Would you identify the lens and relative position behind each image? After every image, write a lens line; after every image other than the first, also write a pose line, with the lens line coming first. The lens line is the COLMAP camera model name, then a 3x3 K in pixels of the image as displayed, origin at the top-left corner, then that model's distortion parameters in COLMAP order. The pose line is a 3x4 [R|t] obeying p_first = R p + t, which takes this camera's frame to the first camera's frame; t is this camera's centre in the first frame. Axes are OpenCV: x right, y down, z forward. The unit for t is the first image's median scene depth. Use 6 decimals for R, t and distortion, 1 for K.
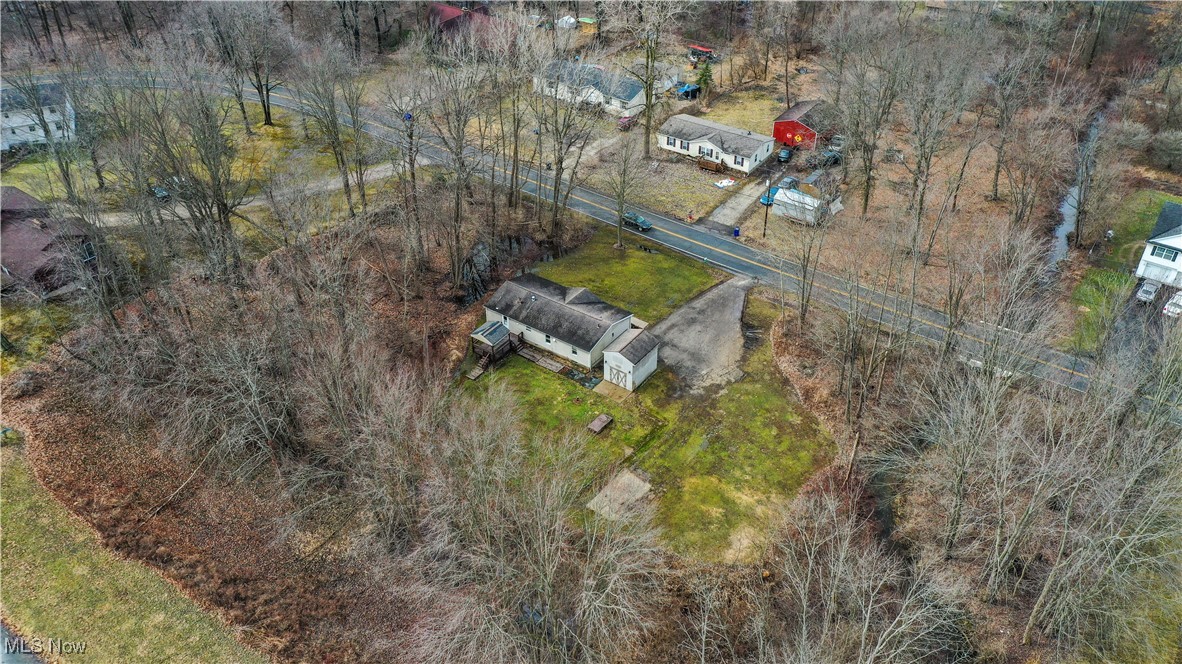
lens RADIAL K [[935.3, 0, 588.0], [0, 935.3, 329.4], [0, 0, 1]] dist [0.007945, 0.004966]
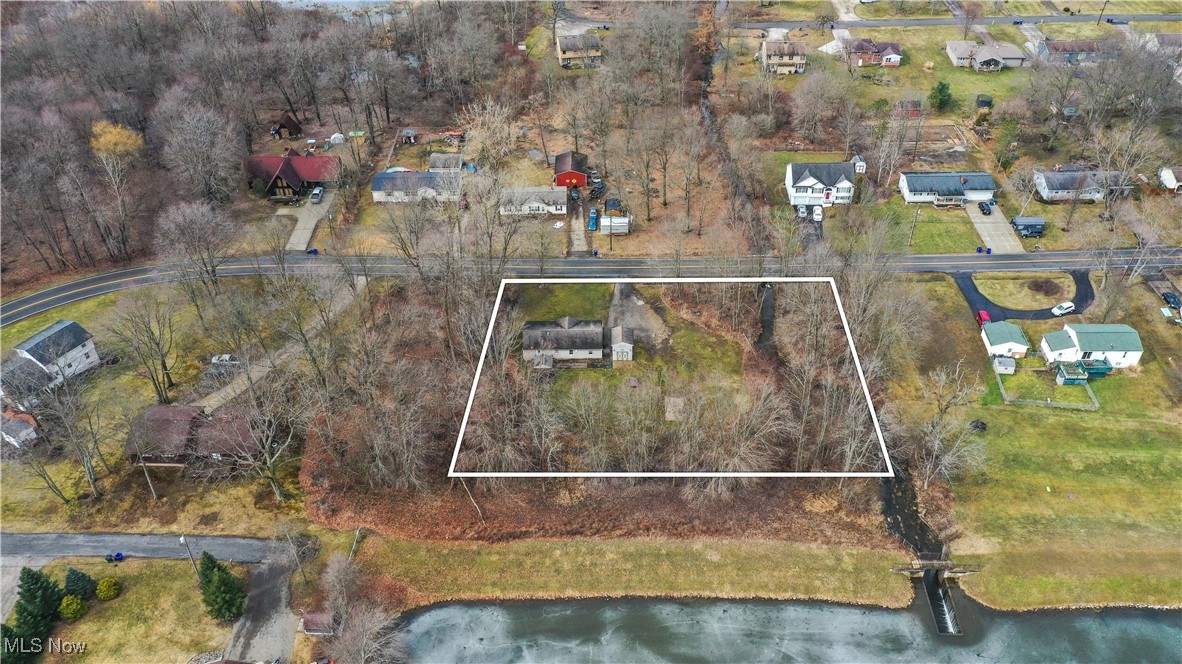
lens RADIAL K [[935.3, 0, 589.8], [0, 935.3, 332.8], [0, 0, 1]] dist [0.007945, 0.004966]
pose [[0.813988, -0.370808, 0.447130, -0.745503], [0.353076, 0.927064, 0.126055, -0.219718], [-0.461260, 0.055264, 0.885542, -0.501688]]
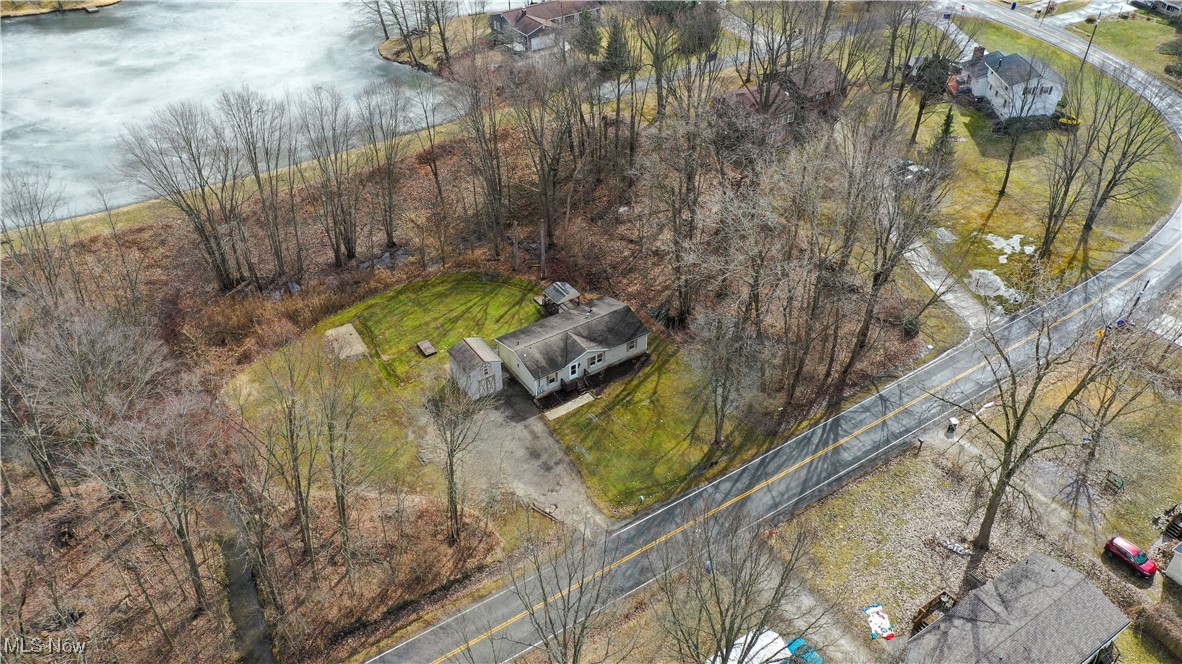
lens RADIAL K [[935.3, 0, 588.8], [0, 935.3, 331.4], [0, 0, 1]] dist [0.007945, 0.004966]
pose [[-0.348993, 0.562381, -0.749621, 0.698721], [-0.563085, 0.513571, 0.647441, -0.673152], [0.749092, 0.648053, 0.137435, 0.887358]]
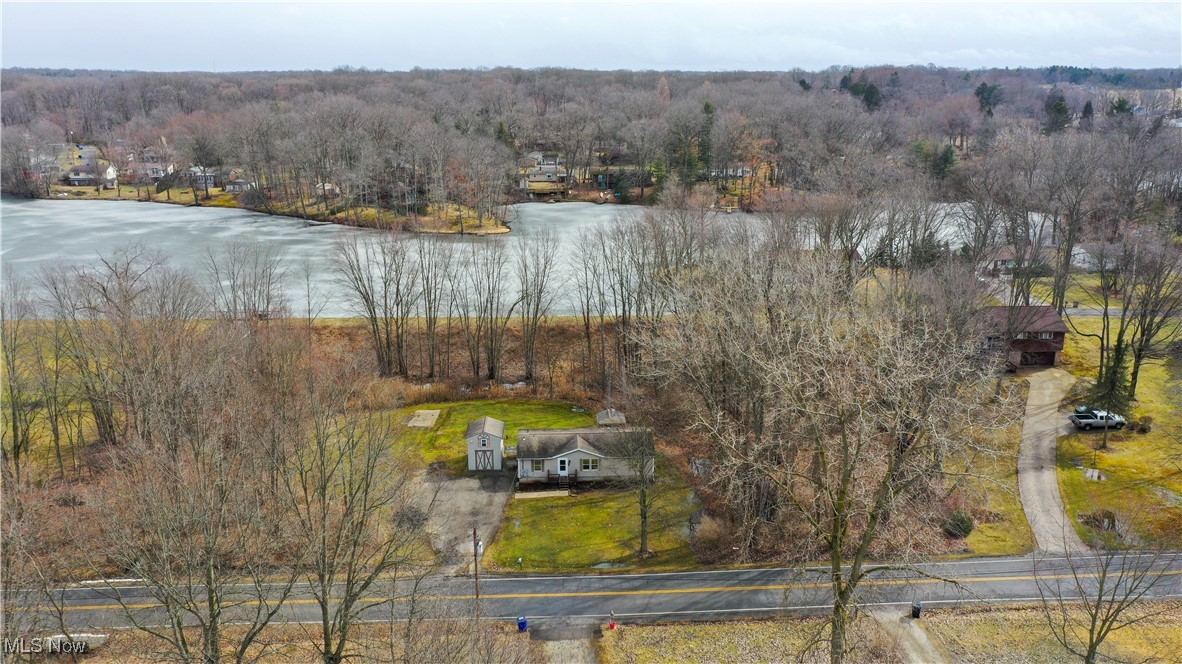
lens RADIAL K [[935.3, 0, 592.2], [0, 935.3, 334.9], [0, 0, 1]] dist [0.007945, 0.004966]
pose [[-0.784716, 0.161593, -0.598421, 0.538629], [-0.371386, 0.650383, 0.662627, -0.759234], [0.496279, 0.742219, -0.450353, 1.379779]]
